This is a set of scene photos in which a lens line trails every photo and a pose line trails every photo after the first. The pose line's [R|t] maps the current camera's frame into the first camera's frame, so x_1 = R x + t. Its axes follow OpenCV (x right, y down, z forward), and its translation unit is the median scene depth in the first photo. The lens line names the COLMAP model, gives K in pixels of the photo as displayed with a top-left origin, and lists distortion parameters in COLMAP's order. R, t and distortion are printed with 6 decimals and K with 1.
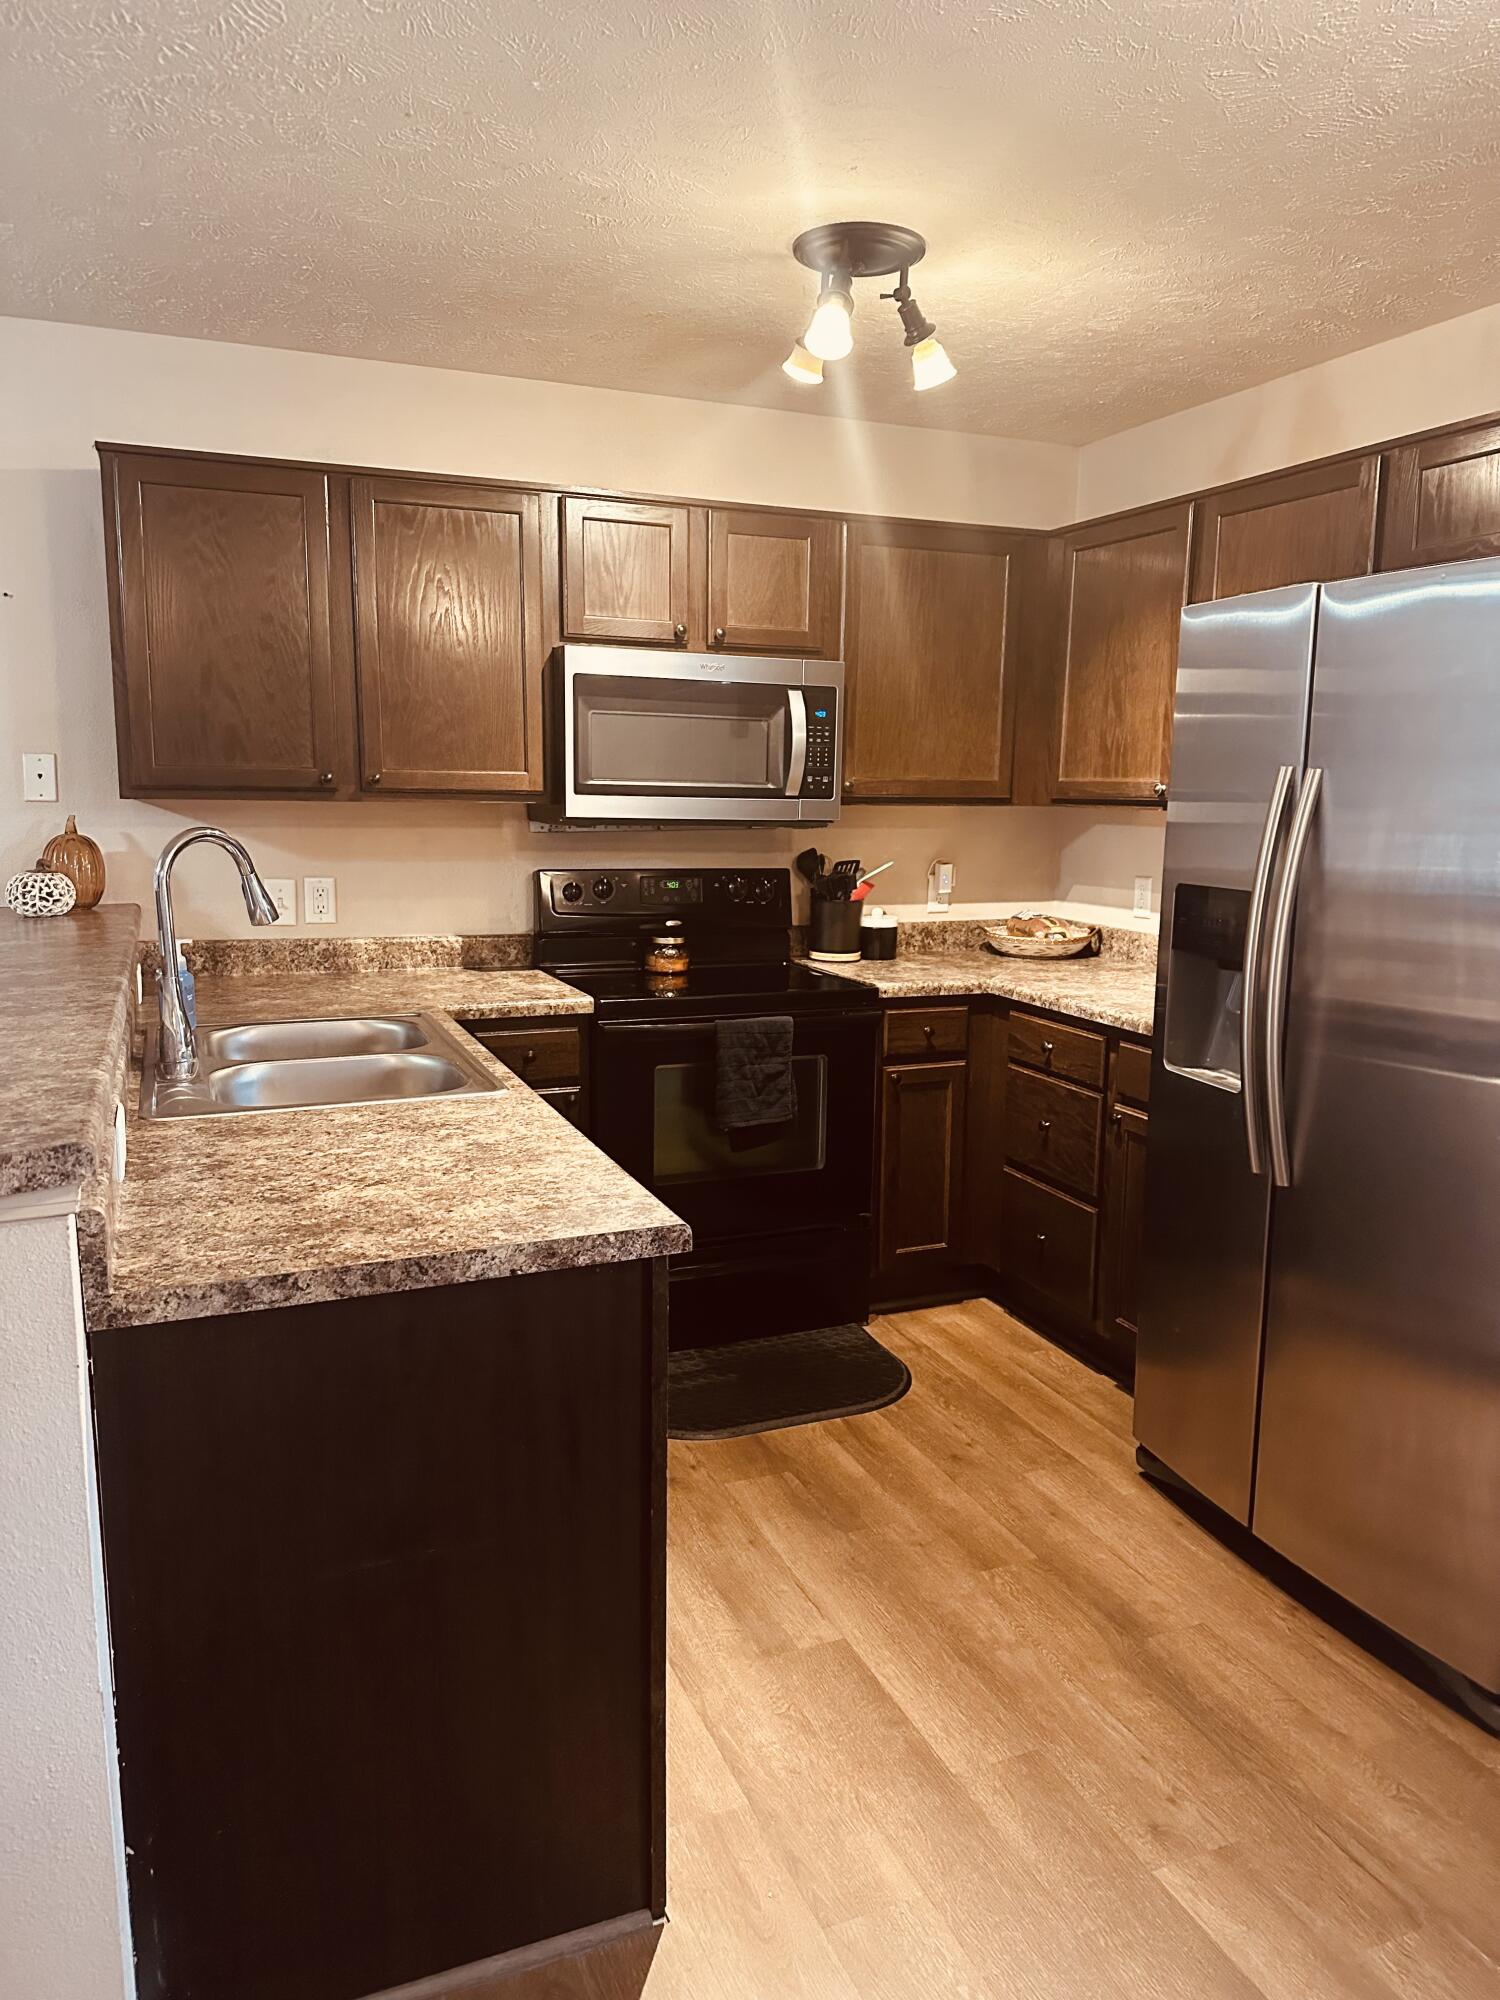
lens RADIAL K [[1422.7, 0, 751.1], [0, 1422.7, 1008.5], [0, 0, 1]] dist [0.091412, -0.094832]
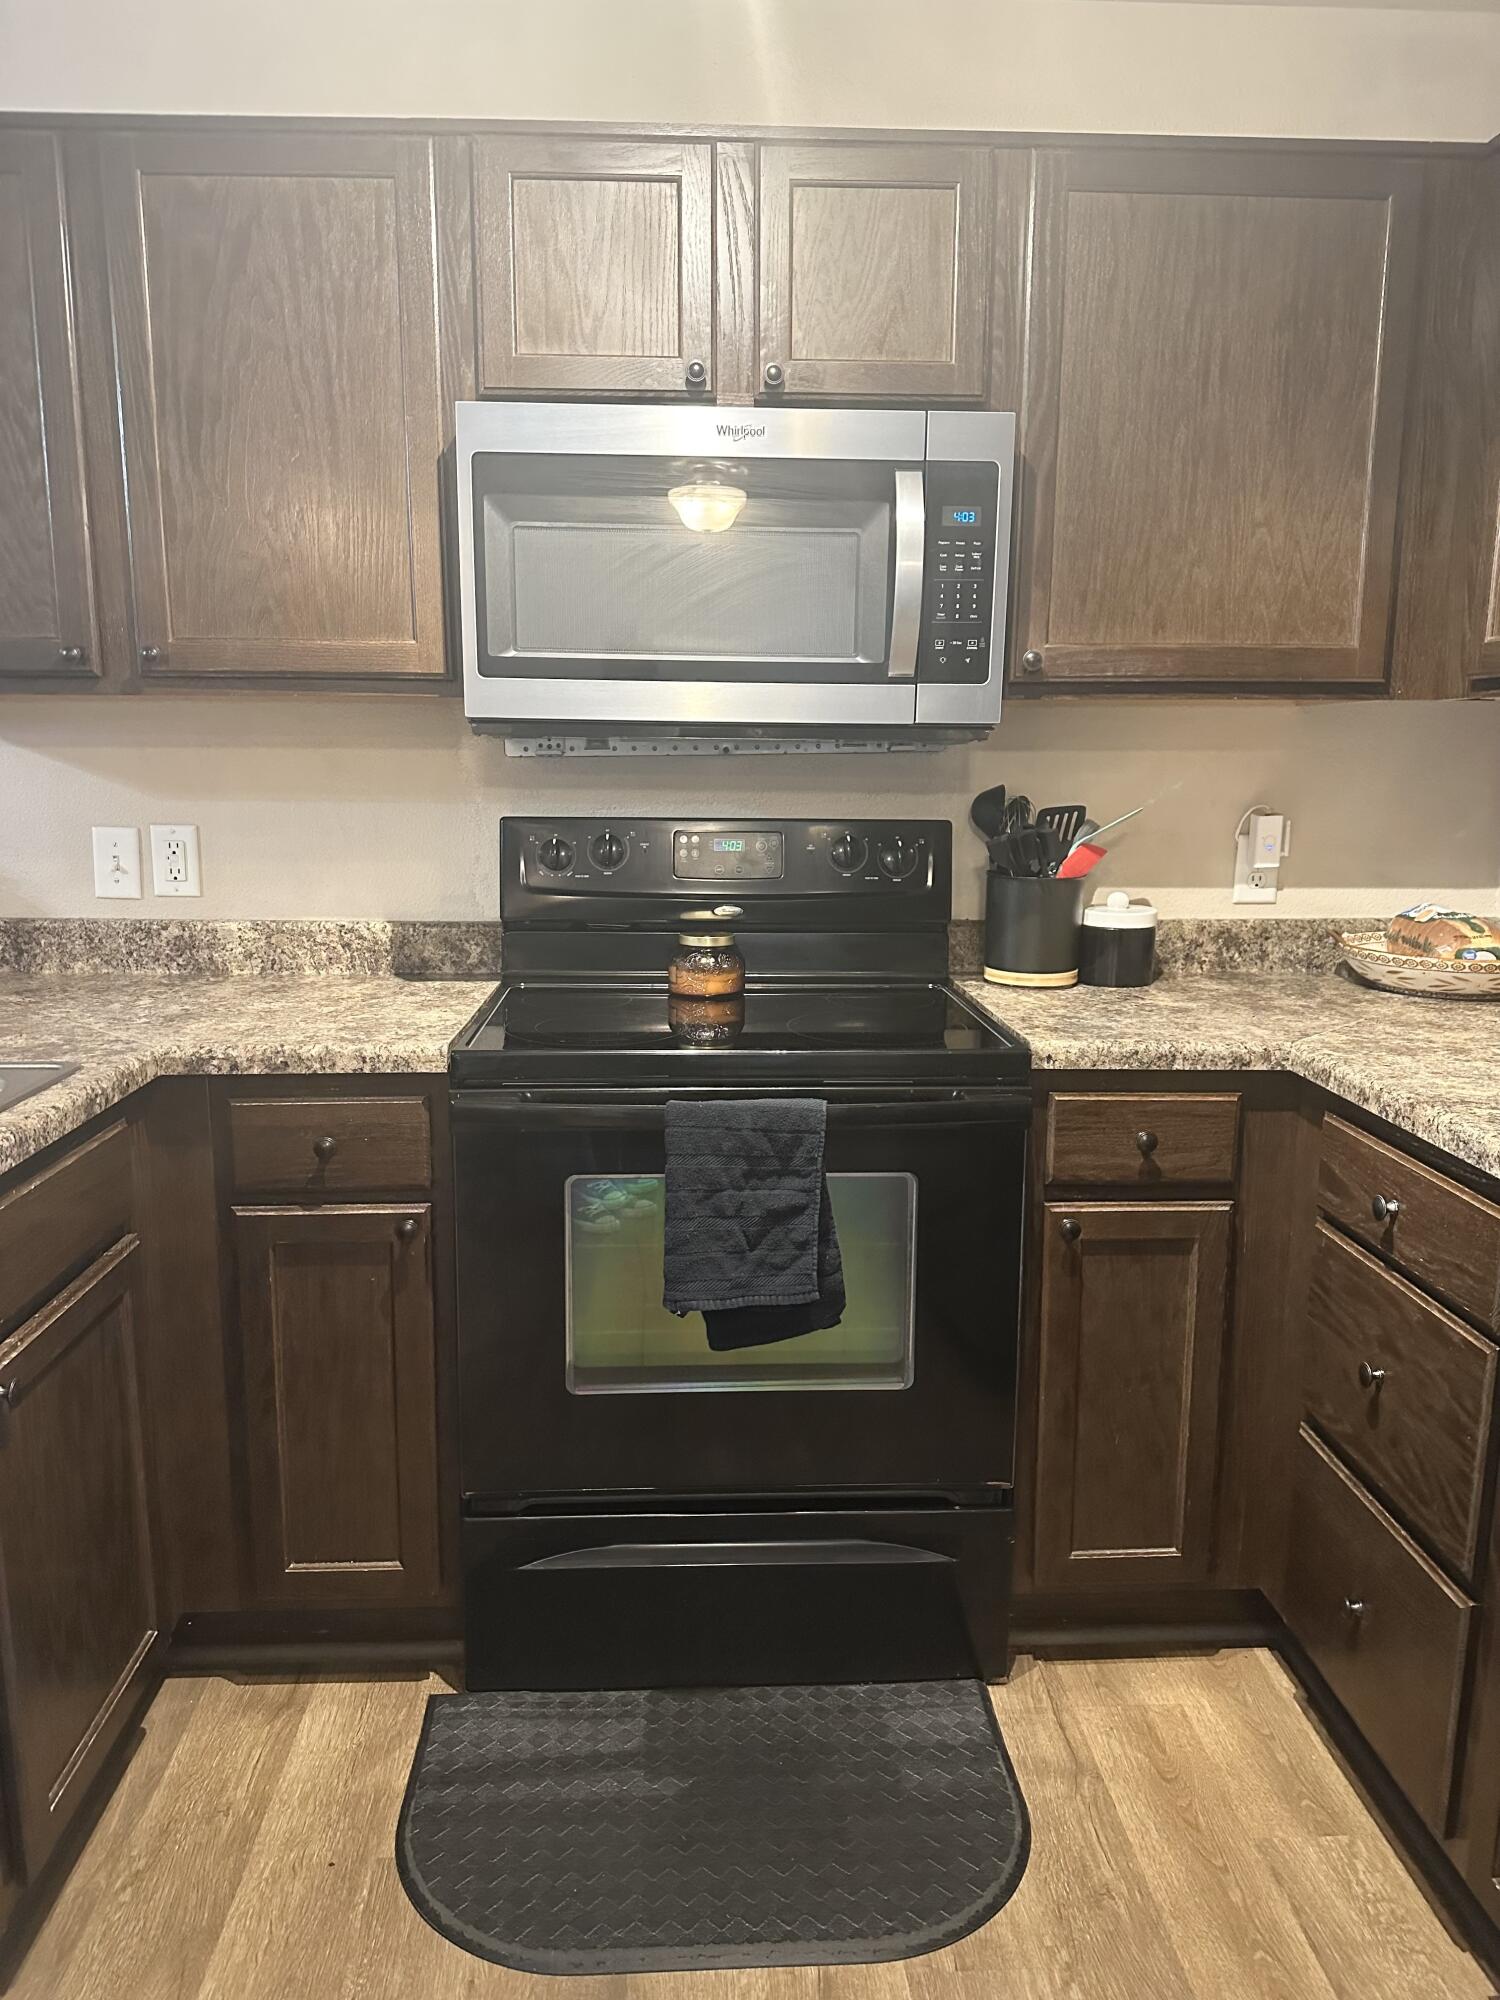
lens RADIAL K [[1421.5, 0, 718.7], [0, 1421.5, 1015.8], [0, 0, 1]] dist [0.065355, -0.099442]
pose [[0.935041, 0.052840, -0.350580, 0.153724], [-0.046447, 0.998566, 0.026627, -0.033064], [0.351484, -0.008614, 0.936154, 0.464023]]
